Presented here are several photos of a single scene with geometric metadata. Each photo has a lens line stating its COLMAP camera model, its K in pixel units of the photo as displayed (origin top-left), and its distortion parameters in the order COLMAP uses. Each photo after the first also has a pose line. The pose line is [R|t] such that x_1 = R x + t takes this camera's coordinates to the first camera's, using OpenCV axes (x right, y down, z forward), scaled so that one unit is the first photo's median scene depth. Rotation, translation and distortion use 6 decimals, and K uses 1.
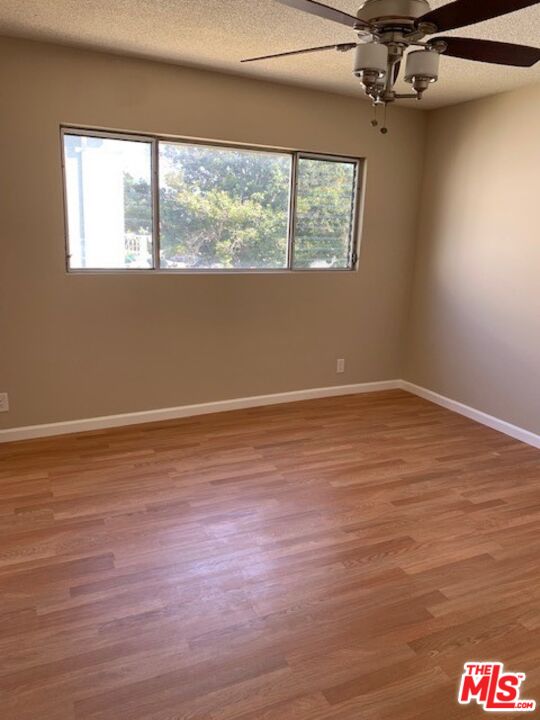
lens RADIAL K [[559.8, 0, 260.4], [0, 559.8, 361.0], [0, 0, 1]] dist [0.041601, -0.005419]
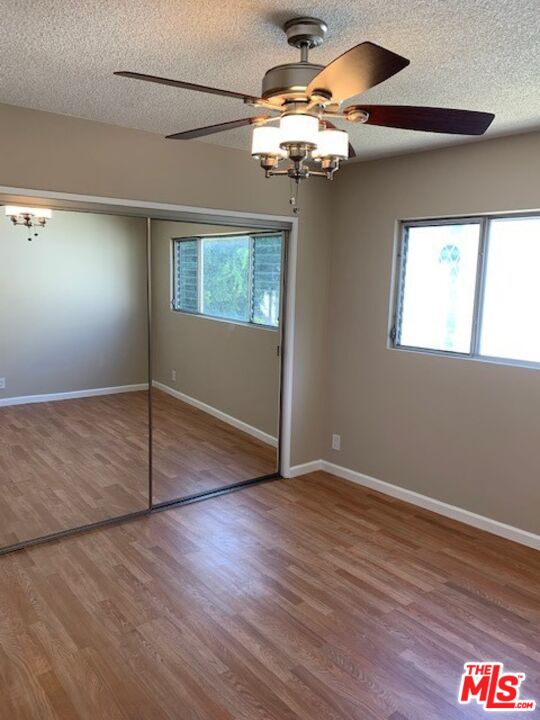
lens RADIAL K [[559.8, 0, 260.4], [0, 559.8, 361.0], [0, 0, 1]] dist [0.041601, -0.005419]
pose [[0.233349, 0.122915, -0.964593, 0.686000], [-0.242794, 0.967924, 0.064604, -0.142301], [0.941594, 0.219122, 0.255708, 0.486306]]
